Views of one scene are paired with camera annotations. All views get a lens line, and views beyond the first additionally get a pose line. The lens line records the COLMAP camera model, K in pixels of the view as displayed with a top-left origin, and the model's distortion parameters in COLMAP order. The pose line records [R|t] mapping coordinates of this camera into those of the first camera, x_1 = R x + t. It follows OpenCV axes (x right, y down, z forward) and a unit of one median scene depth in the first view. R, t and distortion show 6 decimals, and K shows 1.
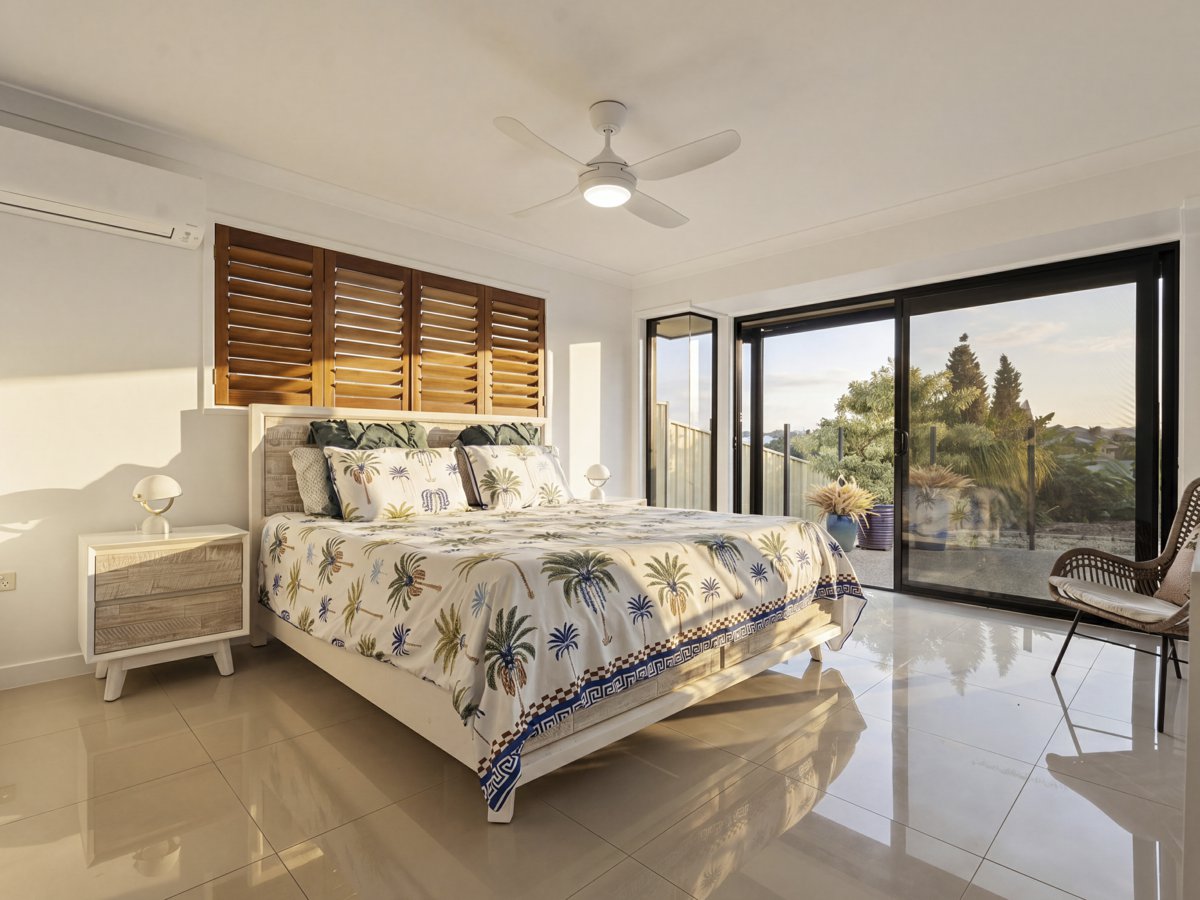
lens RADIAL K [[606.3, 0, 599.1], [0, 606.3, 456.2], [0, 0, 1]] dist [-0.002290, -0.000839]
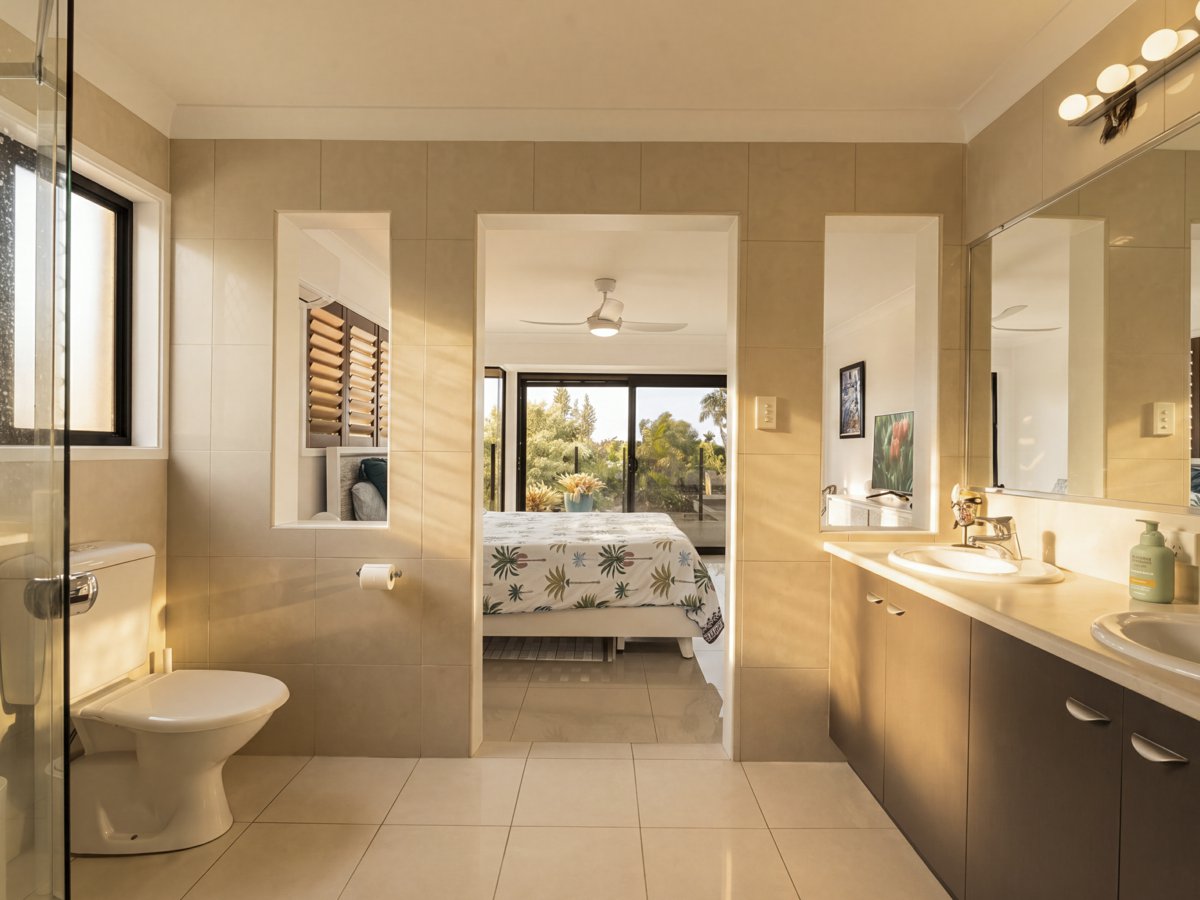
lens RADIAL K [[606.3, 0, 603.3], [0, 606.3, 446.6], [0, 0, 1]] dist [-0.002290, -0.000839]
pose [[0.705740, 0.000746, 0.708470, -0.838769], [-0.000908, 1.000000, -0.000148, -0.072060], [-0.708470, -0.000539, 0.705741, -0.145080]]
